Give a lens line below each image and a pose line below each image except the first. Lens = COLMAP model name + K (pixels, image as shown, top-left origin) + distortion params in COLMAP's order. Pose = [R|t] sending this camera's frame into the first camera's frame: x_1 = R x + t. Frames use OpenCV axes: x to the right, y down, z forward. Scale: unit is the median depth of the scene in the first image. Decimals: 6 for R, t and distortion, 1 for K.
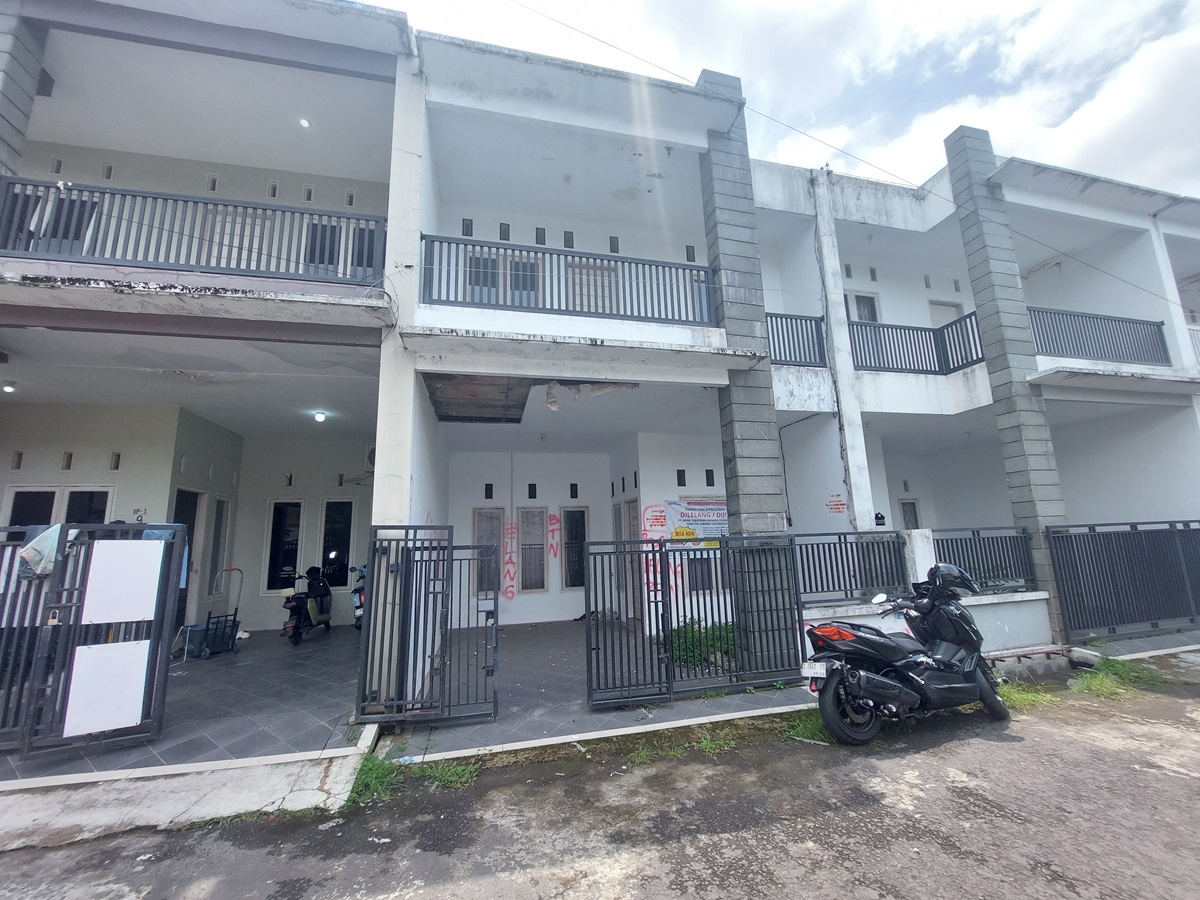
lens RADIAL K [[480.4, 0, 598.9], [0, 480.4, 452.0], [0, 0, 1]] dist [-0.024285, 0.004581]
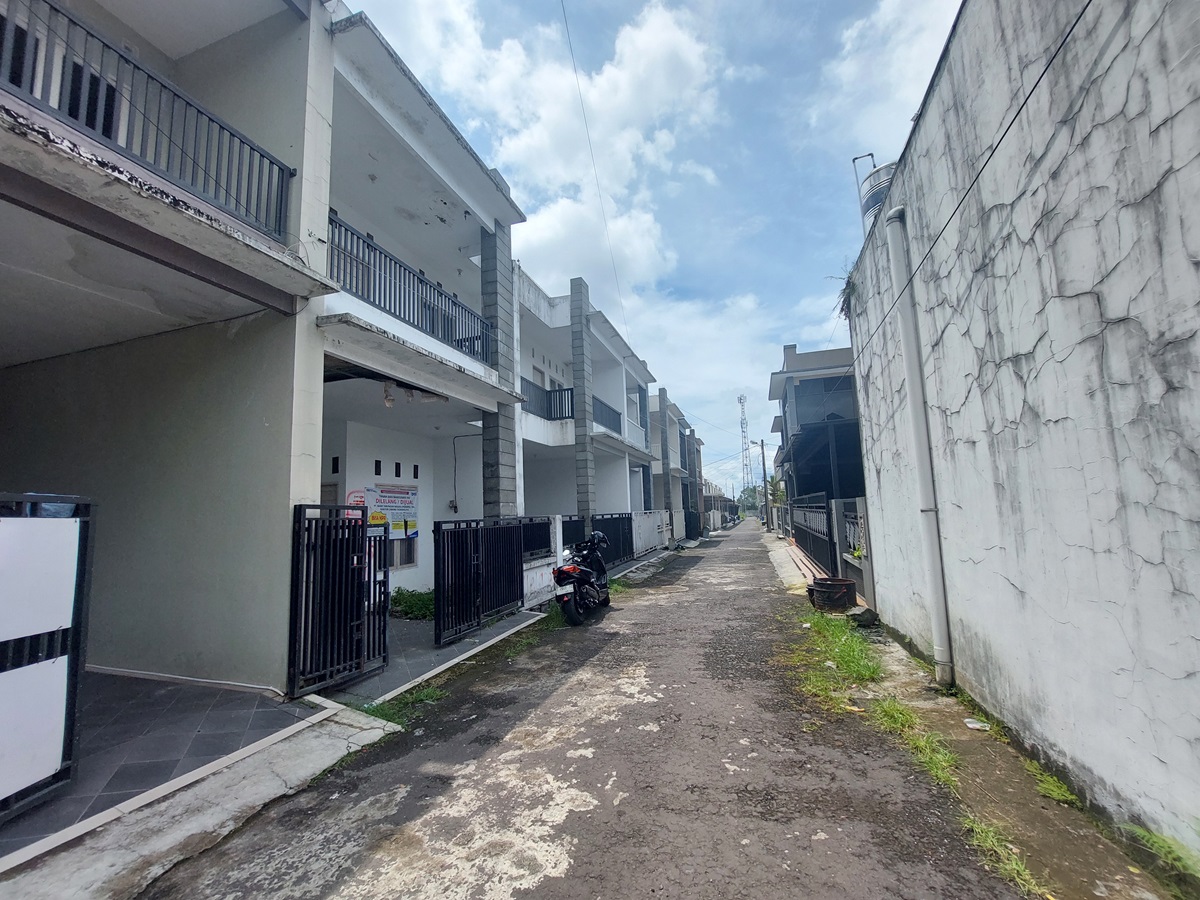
lens RADIAL K [[484.6, 0, 600.0], [0, 484.6, 450.0], [0, 0, 1]] dist [-0.018162, 0.000018]
pose [[0.517367, 0.120518, 0.847235, -0.839753], [-0.135329, 0.989098, -0.058059, 0.013531], [-0.844996, -0.084618, 0.528036, -0.034936]]
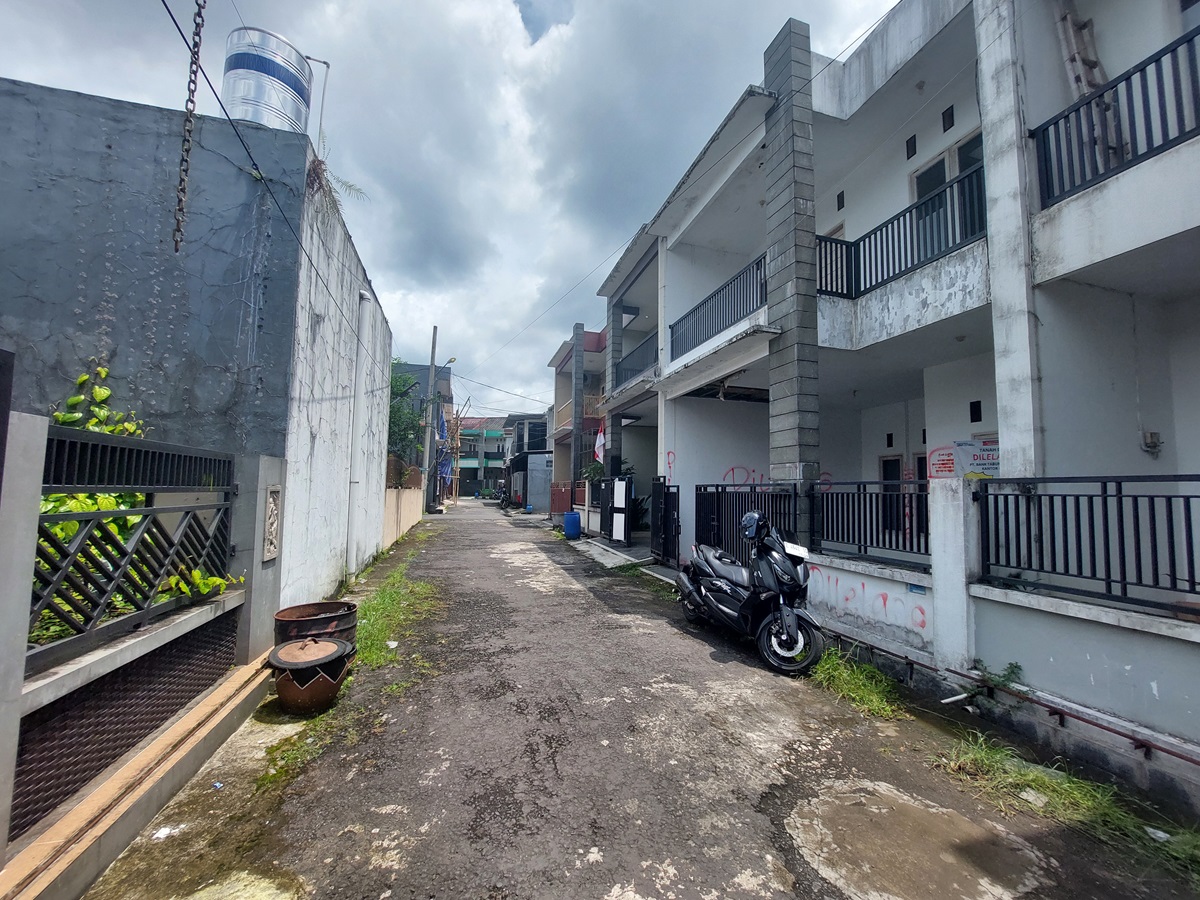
lens RADIAL K [[480.4, 0, 598.9], [0, 480.4, 452.0], [0, 0, 1]] dist [-0.024285, 0.004581]
pose [[0.042084, -0.049461, -0.997889, 1.485647], [0.166816, 0.985102, -0.041792, 0.076609], [0.985089, -0.164705, 0.049708, 0.526720]]
